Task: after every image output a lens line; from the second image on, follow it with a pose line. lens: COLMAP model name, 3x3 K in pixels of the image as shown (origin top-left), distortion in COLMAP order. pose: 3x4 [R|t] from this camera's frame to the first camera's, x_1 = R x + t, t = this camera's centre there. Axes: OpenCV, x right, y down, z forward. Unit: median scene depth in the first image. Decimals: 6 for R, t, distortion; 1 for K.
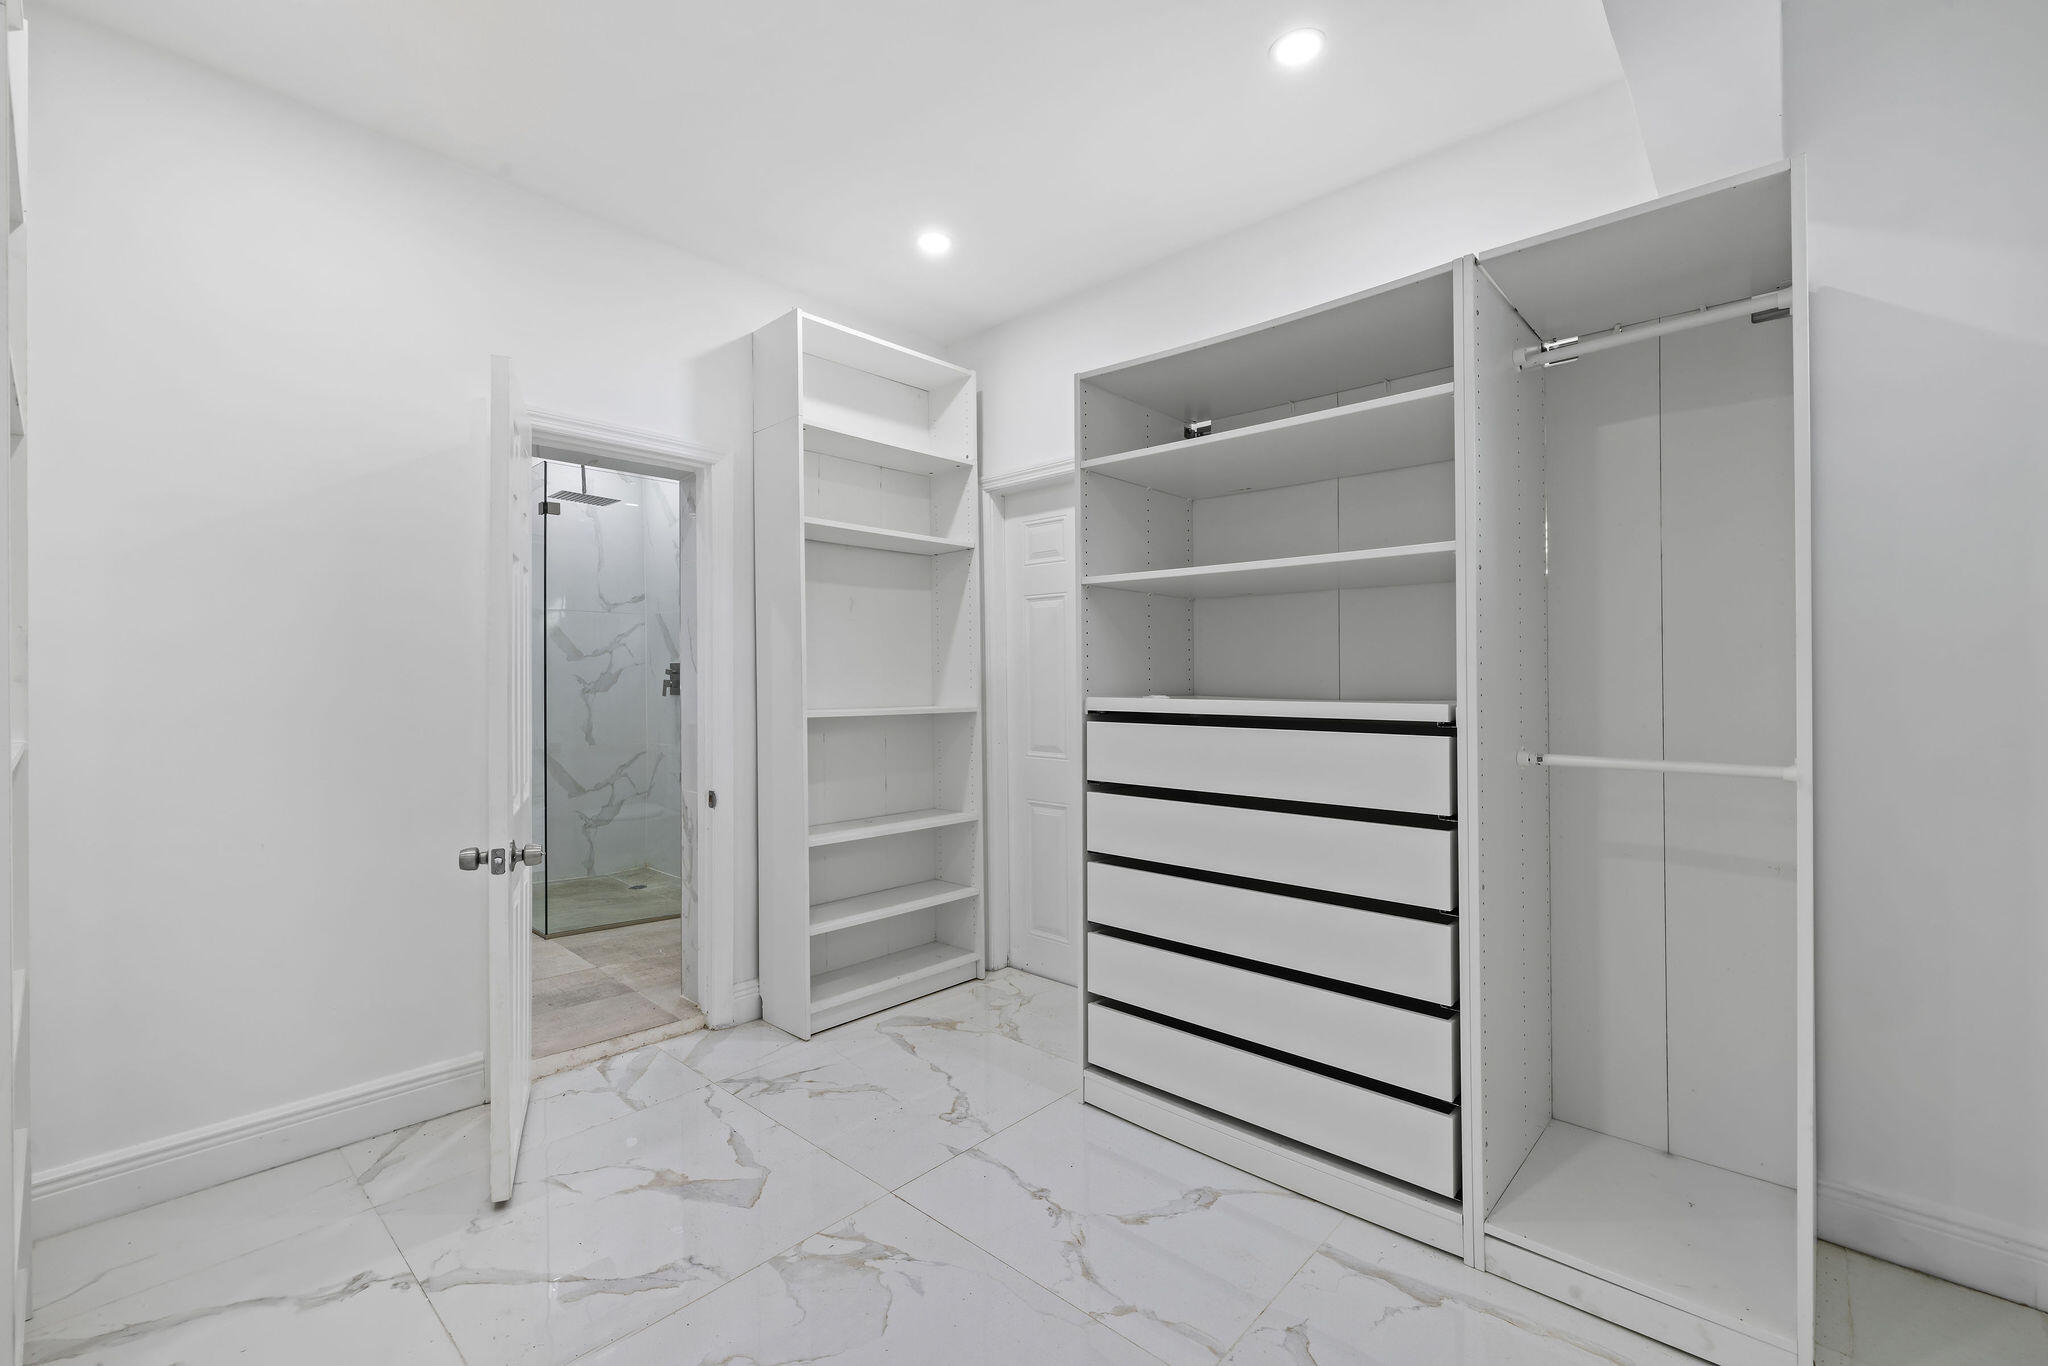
lens RADIAL K [[870.4, 0, 963.6], [0, 870.4, 660.5], [0, 0, 1]] dist [0.010601, 0.000163]
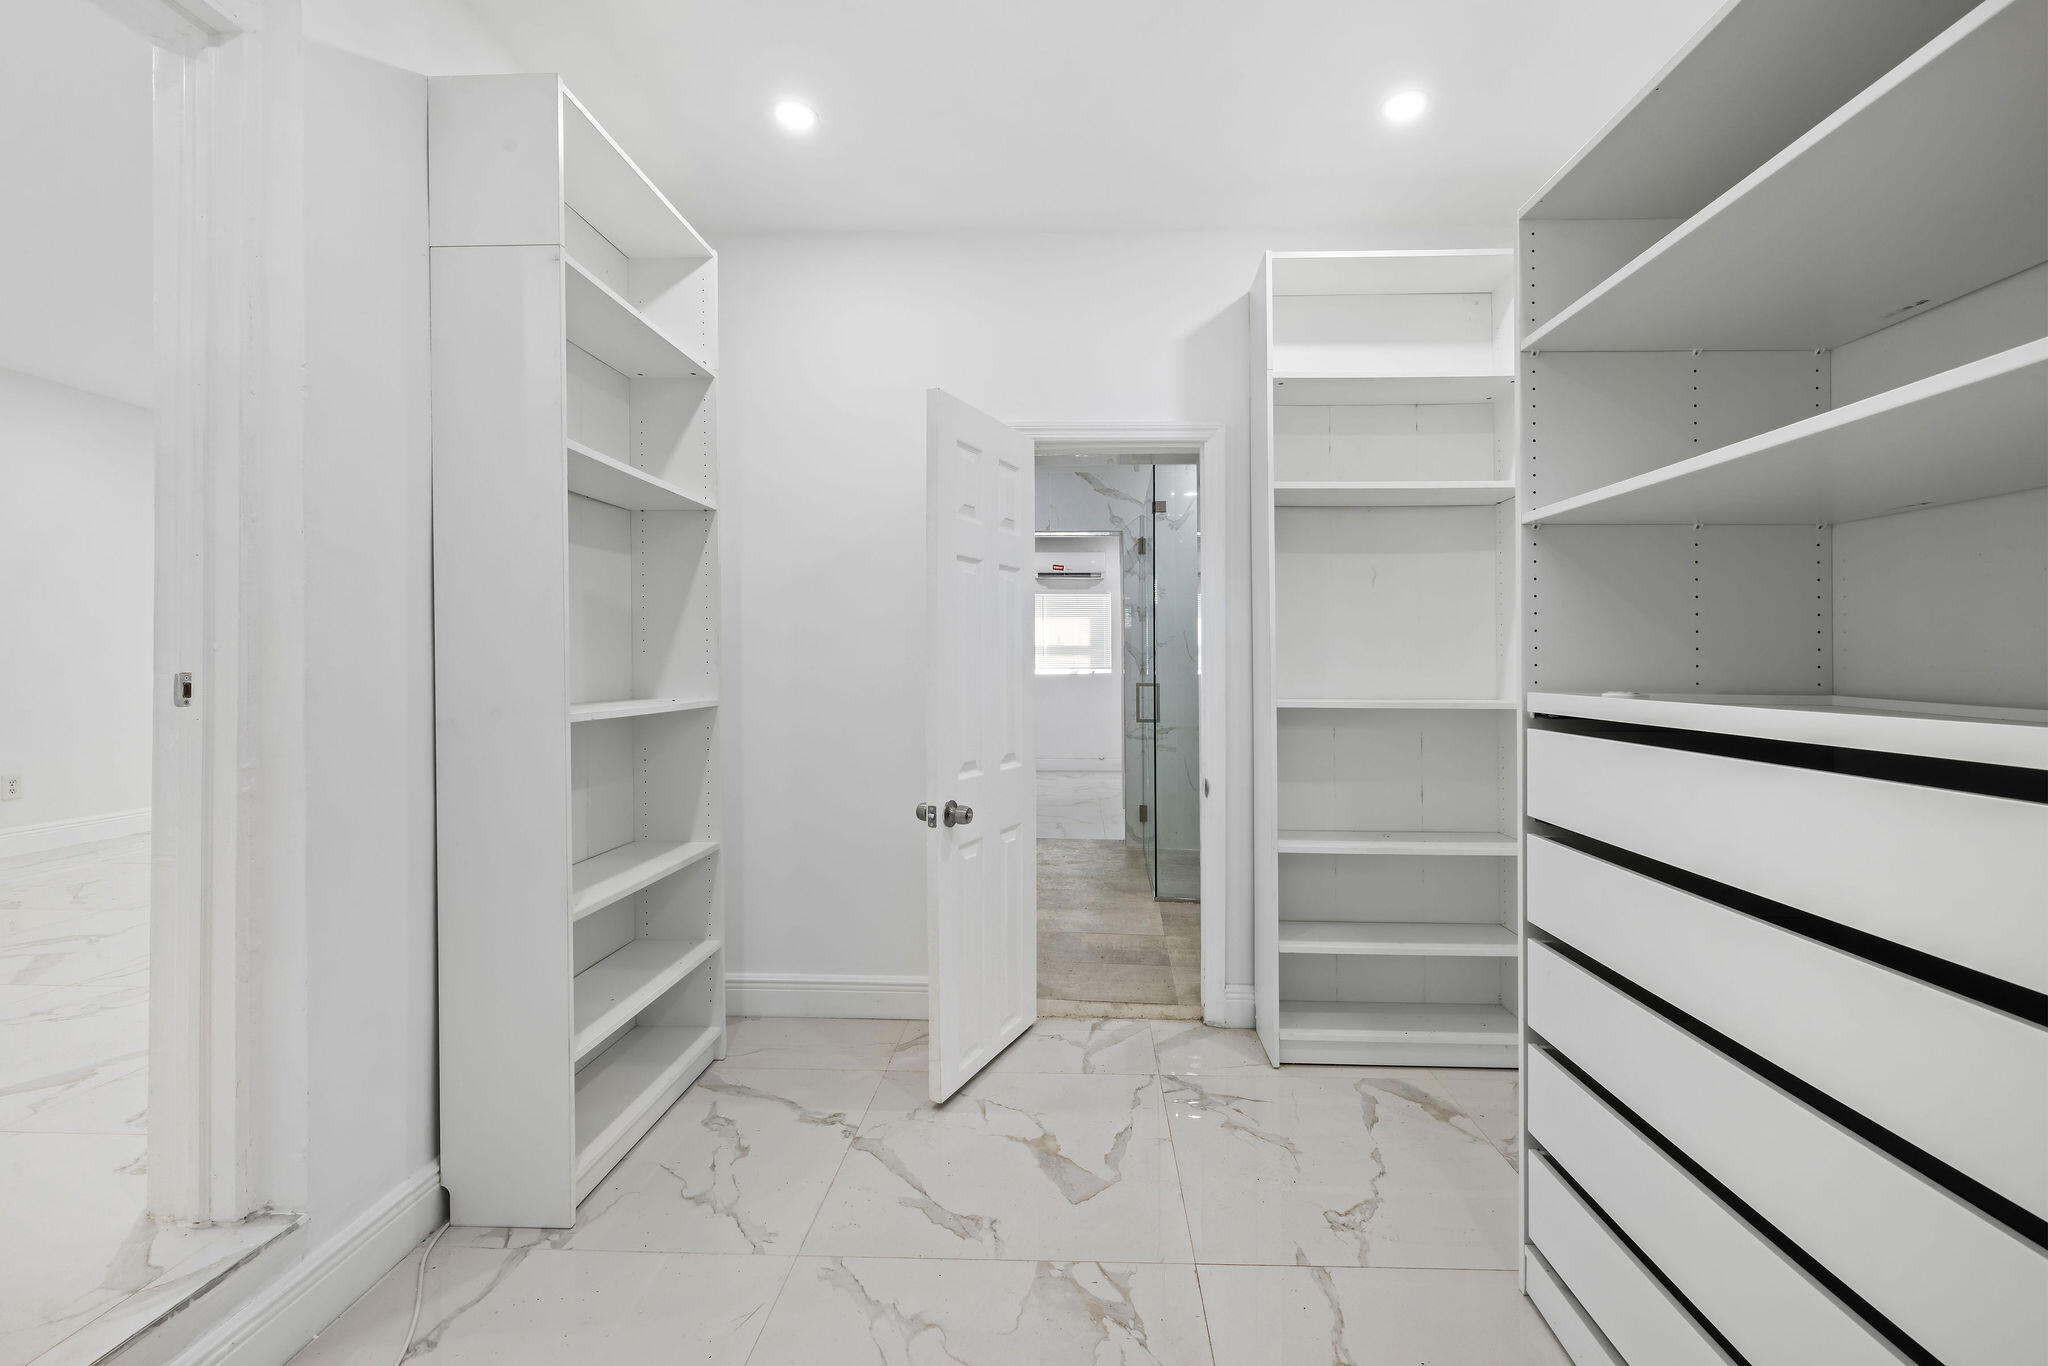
lens RADIAL K [[870.4, 0, 1057.7], [0, 870.4, 655.7], [0, 0, 1]] dist [0.010601, 0.000163]
pose [[0.673588, -0.006077, -0.739082, 0.338606], [0.017644, 0.999813, 0.007860, 0.001587], [0.738896, -0.018335, 0.673570, 0.242104]]
